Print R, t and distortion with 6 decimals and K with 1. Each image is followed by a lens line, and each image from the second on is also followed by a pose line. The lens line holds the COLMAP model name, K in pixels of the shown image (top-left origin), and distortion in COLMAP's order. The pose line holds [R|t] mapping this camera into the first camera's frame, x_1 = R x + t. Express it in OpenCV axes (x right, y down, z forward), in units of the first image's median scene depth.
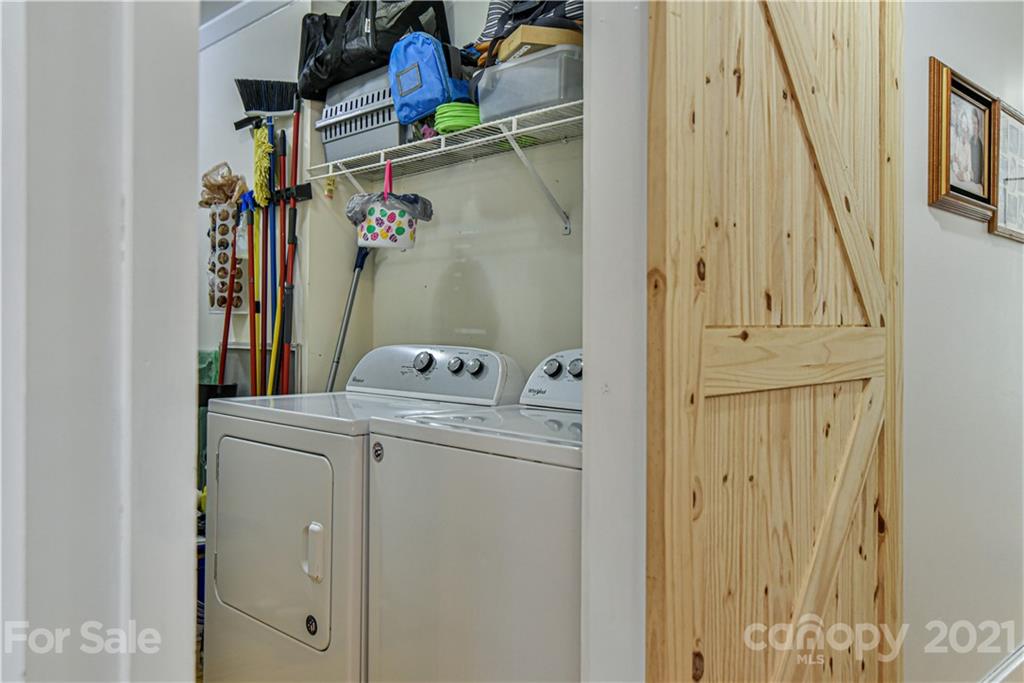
lens RADIAL K [[848.9, 0, 513.9], [0, 848.9, 333.8], [0, 0, 1]] dist [0.005604, -0.003663]
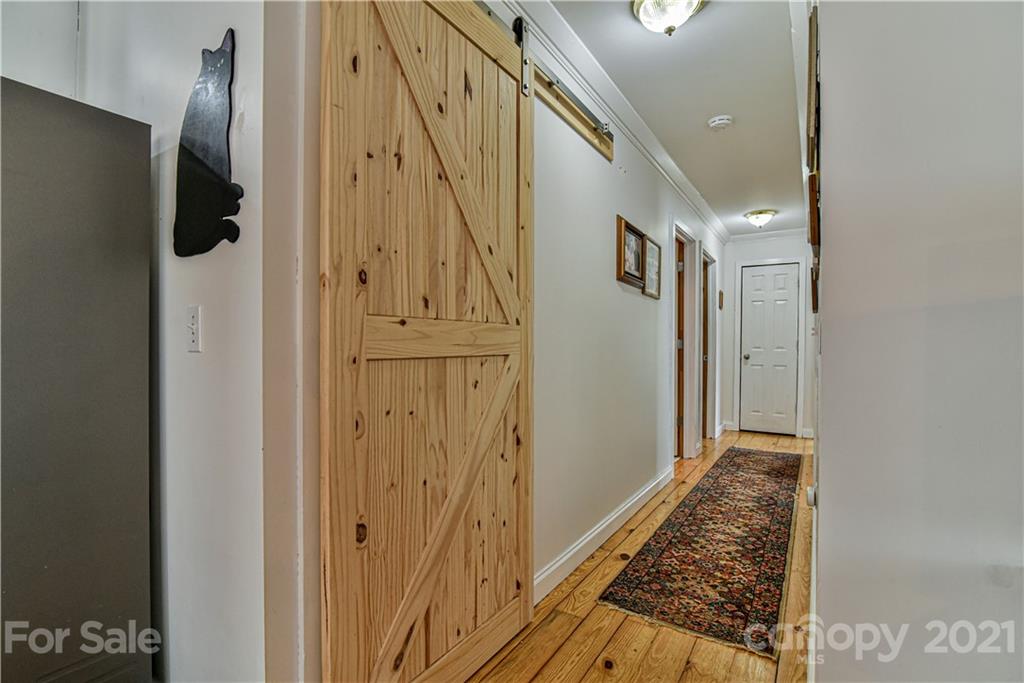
lens RADIAL K [[476.9, 0, 507.3], [0, 476.9, 351.0], [0, 0, 1]] dist [-0.019461, 0.000718]
pose [[0.975357, 0.000030, 0.220635, 0.256262], [-0.001772, 0.999969, 0.007697, 0.046652], [-0.220628, -0.007899, 0.975326, 0.088343]]
